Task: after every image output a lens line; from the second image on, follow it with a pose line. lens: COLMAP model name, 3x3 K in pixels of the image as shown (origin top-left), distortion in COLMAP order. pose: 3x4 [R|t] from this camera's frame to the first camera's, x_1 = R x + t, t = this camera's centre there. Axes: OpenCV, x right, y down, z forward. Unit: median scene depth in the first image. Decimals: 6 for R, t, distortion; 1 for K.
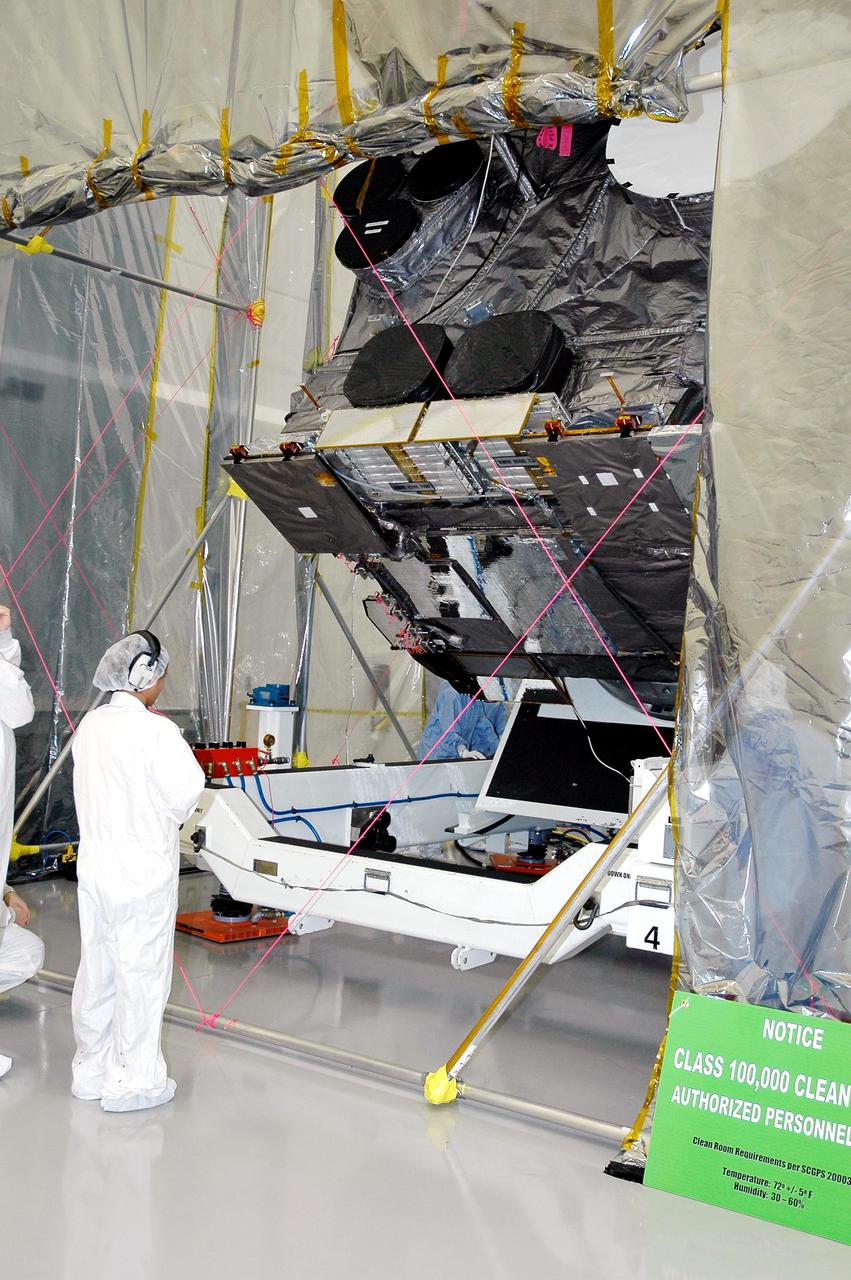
lens RADIAL K [[1401.2, 0, 425.5], [0, 1401.2, 640.0], [0, 0, 1]] dist [-0.084926, 0.348527]
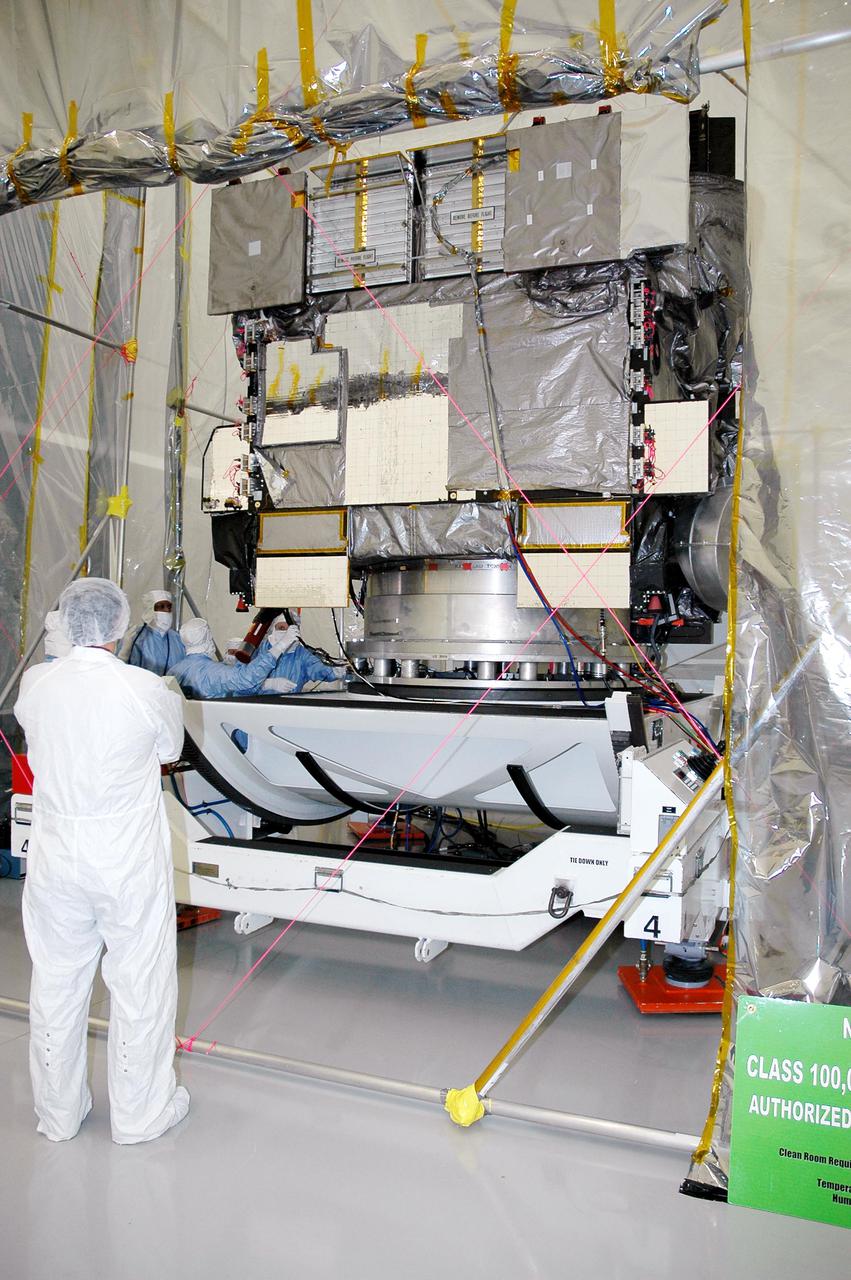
lens RADIAL K [[1027.7, 0, 432.5], [0, 1027.7, 646.3], [0, 0, 1]] dist [-0.159688, 0.168072]
pose [[0.973485, -0.035677, 0.225954, -0.128517], [0.033362, 0.999344, 0.014056, -0.004079], [-0.226307, -0.006145, 0.974037, 0.279633]]
